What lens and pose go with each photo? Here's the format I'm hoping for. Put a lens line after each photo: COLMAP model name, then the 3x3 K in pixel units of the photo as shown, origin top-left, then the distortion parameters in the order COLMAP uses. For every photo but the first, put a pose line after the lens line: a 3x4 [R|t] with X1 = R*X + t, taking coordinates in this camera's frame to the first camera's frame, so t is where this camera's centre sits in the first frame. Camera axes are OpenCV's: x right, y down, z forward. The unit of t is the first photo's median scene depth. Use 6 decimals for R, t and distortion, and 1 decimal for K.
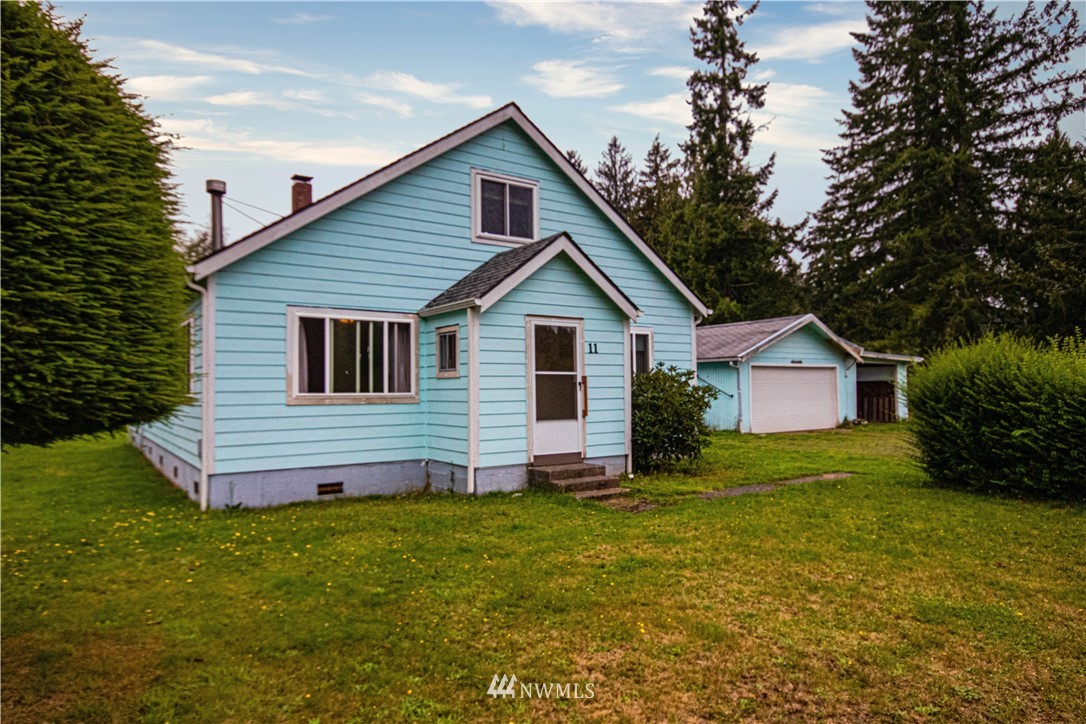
lens RADIAL K [[658.6, 0, 529.0], [0, 658.6, 369.3], [0, 0, 1]] dist [0.005295, 0.001640]
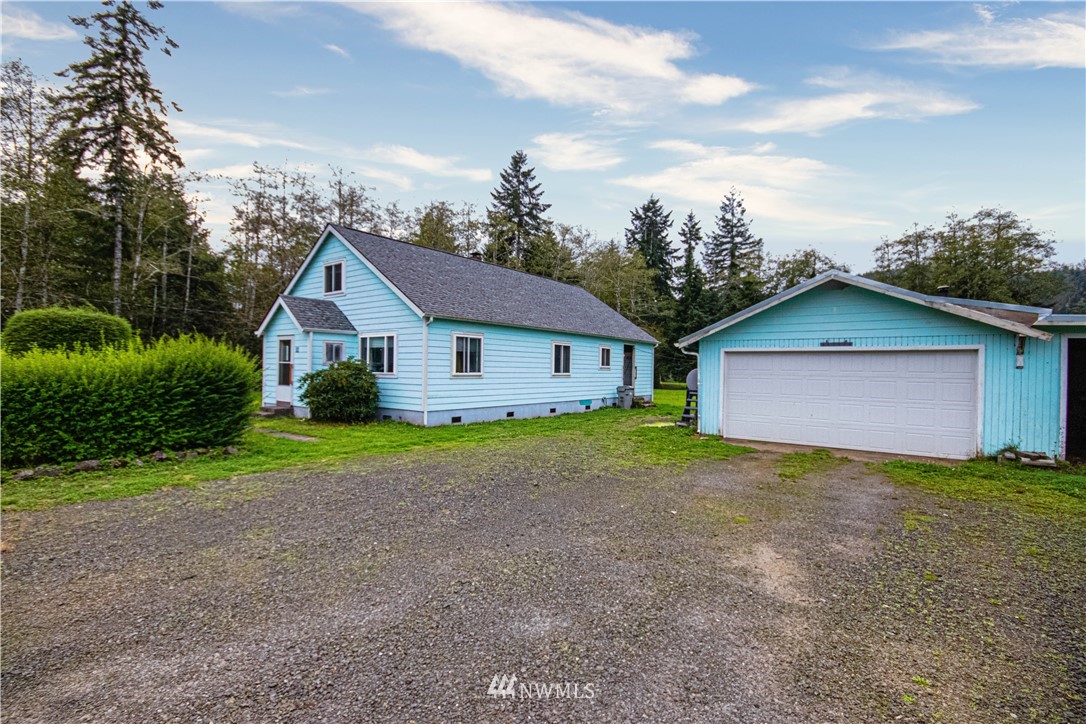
lens RADIAL K [[497.4, 0, 538.8], [0, 497.4, 371.5], [0, 0, 1]] dist [0.009296, -0.013176]
pose [[0.311249, 0.021846, -0.950077, 1.633654], [0.010372, 0.999598, 0.026383, 0.000610], [0.950272, -0.018066, 0.310898, 1.169905]]
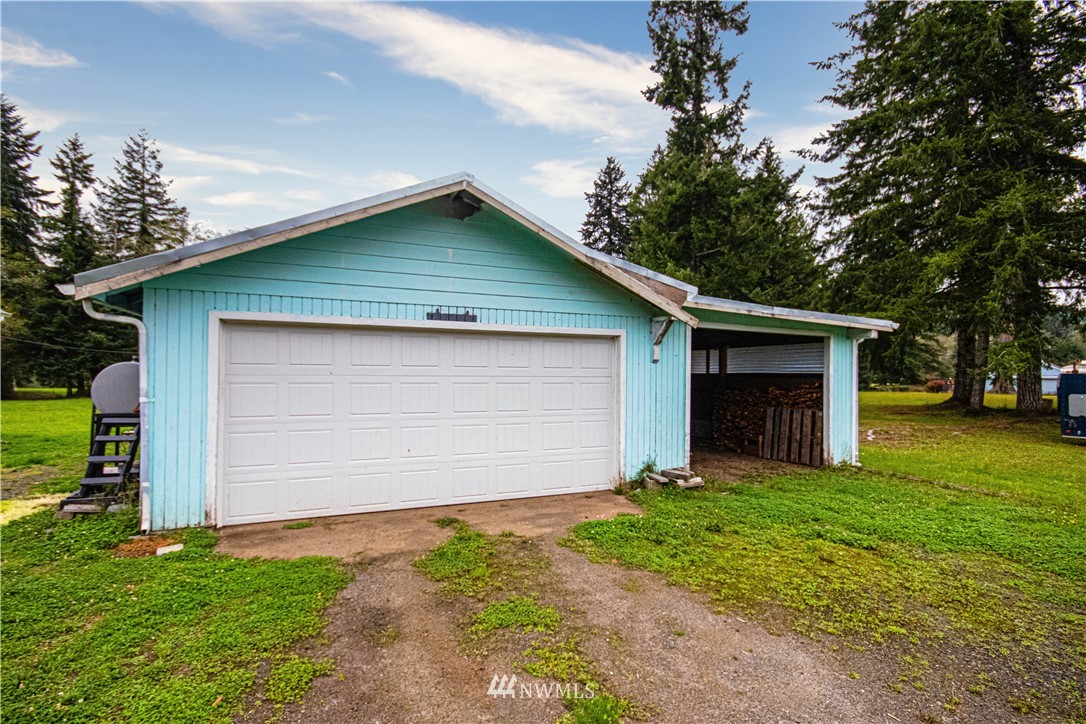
lens RADIAL K [[497.4, 0, 534.7], [0, 497.4, 370.5], [0, 0, 1]] dist [0.009296, -0.013176]
pose [[0.979000, 0.017221, -0.203131, 1.051374], [-0.012777, 0.999650, 0.023168, 0.023986], [0.203459, -0.020086, 0.978877, 1.540647]]
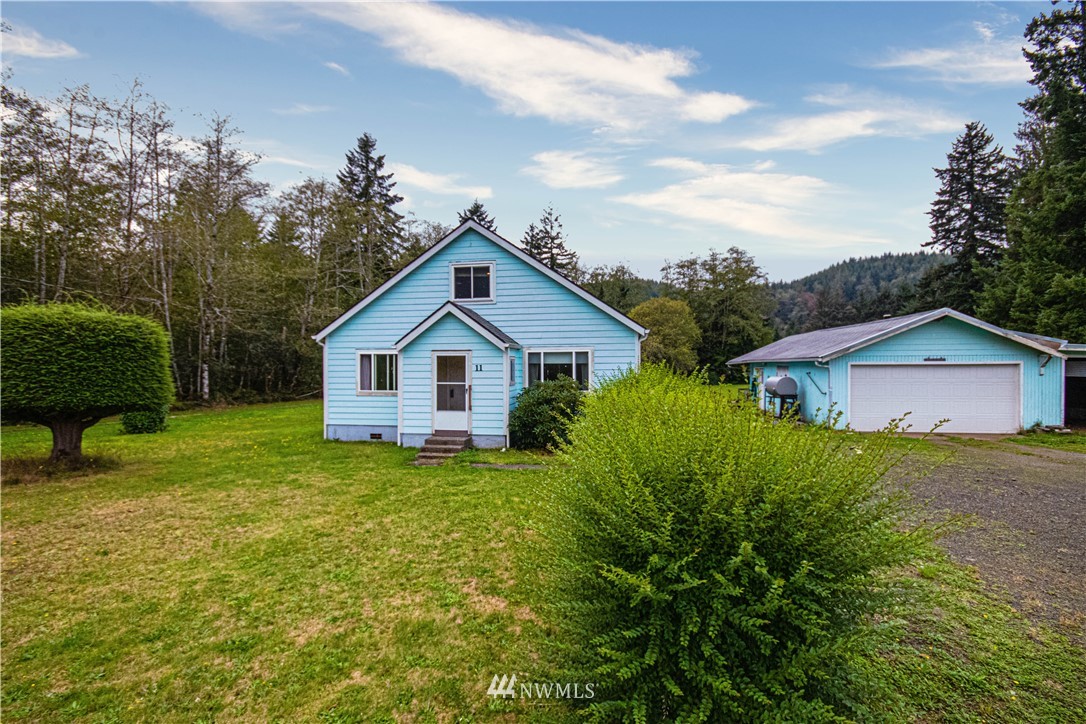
lens RADIAL K [[497.4, 0, 535.1], [0, 497.4, 367.8], [0, 0, 1]] dist [0.009296, -0.013176]
pose [[0.721308, 0.009458, -0.692550, 1.009617], [0.017615, 0.999333, 0.031994, -0.066550], [0.692391, -0.035277, 0.720660, 0.201988]]
